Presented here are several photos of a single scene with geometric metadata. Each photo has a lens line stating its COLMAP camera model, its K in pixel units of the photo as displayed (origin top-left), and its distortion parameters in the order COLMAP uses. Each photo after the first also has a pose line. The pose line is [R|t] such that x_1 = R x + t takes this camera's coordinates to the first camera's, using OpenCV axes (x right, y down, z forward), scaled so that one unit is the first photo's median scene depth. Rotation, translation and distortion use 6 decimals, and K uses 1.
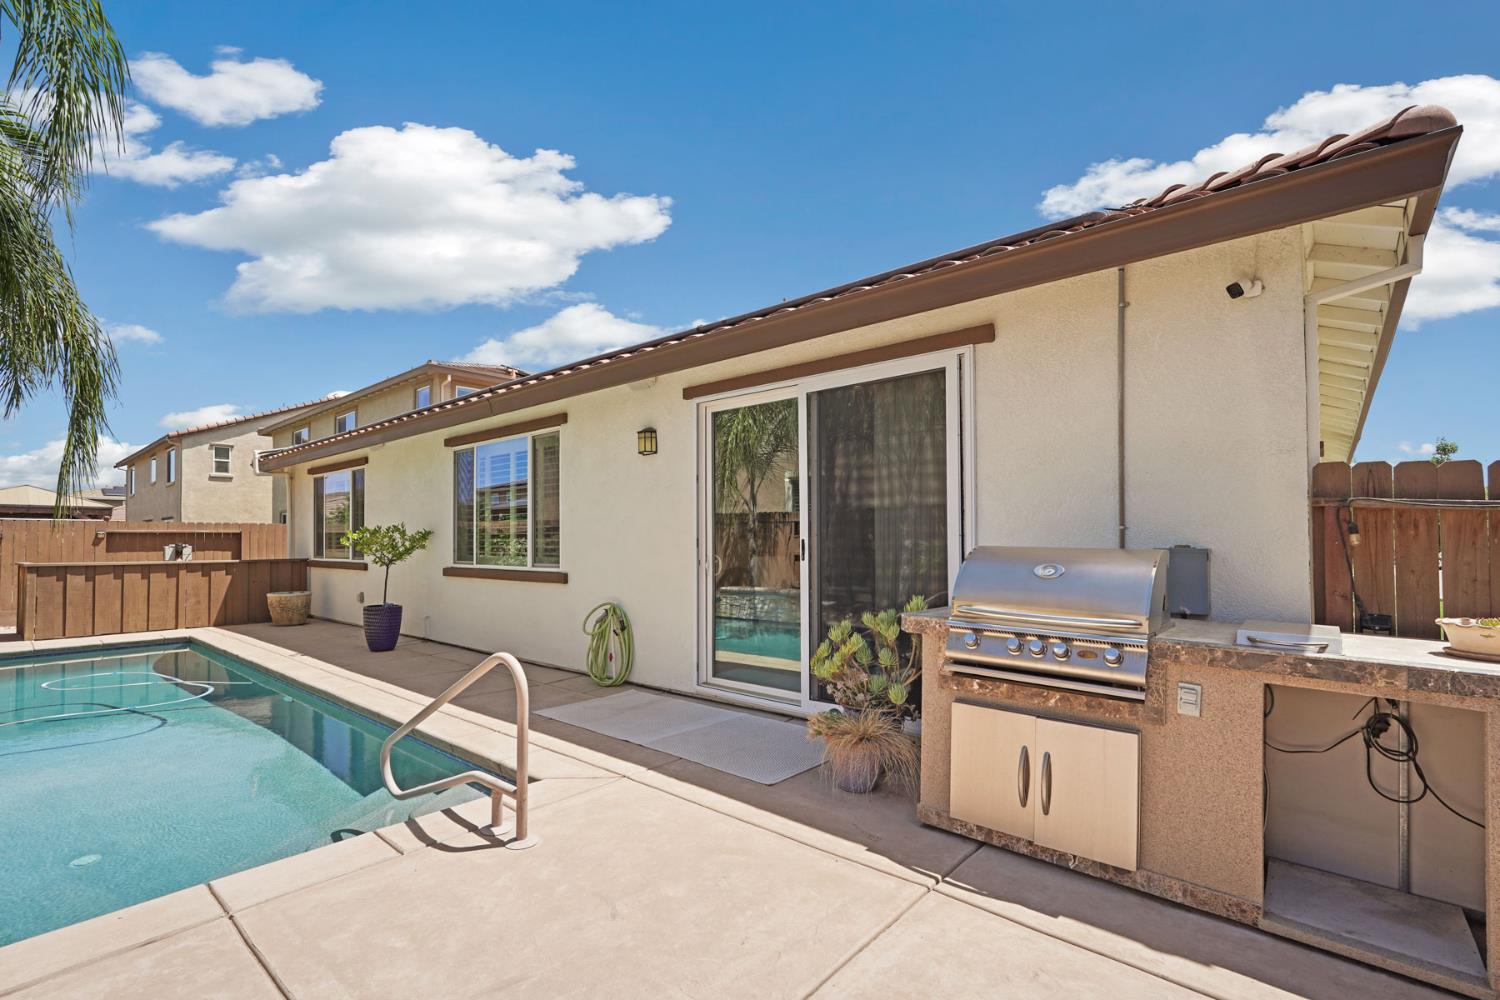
lens RADIAL K [[676.3, 0, 749.6], [0, 676.3, 521.8], [0, 0, 1]] dist [-0.011818, 0.007698]
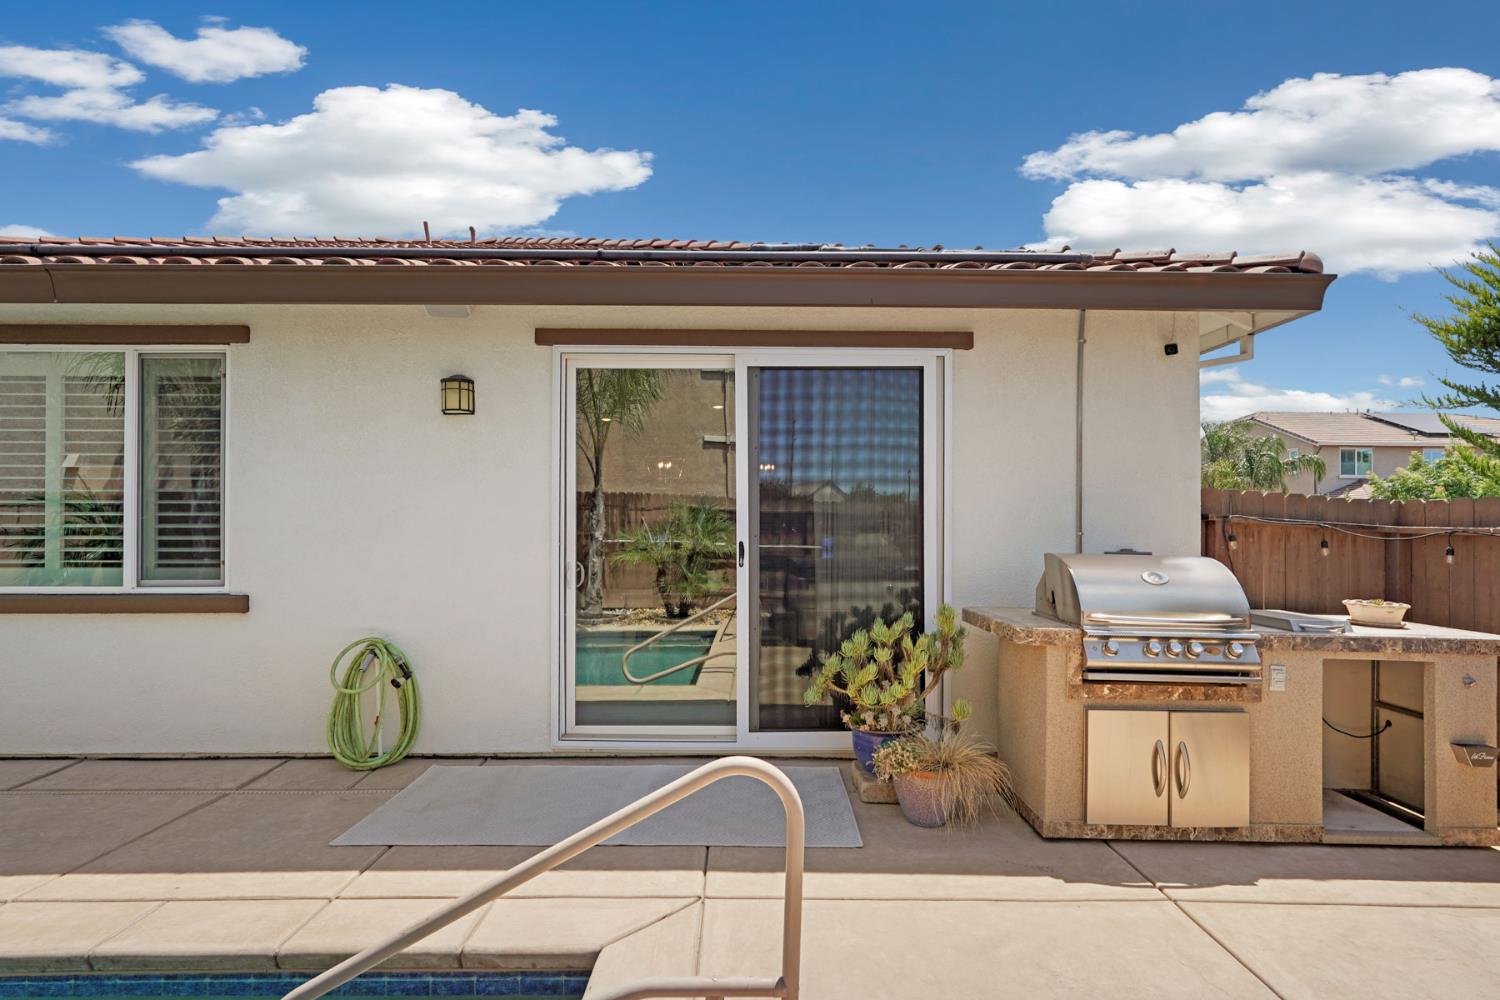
lens RADIAL K [[699.5, 0, 749.7], [0, 699.5, 517.4], [0, 0, 1]] dist [-0.001933, 0.000080]
pose [[0.751809, 0.011416, 0.659282, -0.305416], [-0.024011, 0.999661, 0.010071, -0.008174], [-0.658943, -0.023401, 0.751829, 0.217698]]
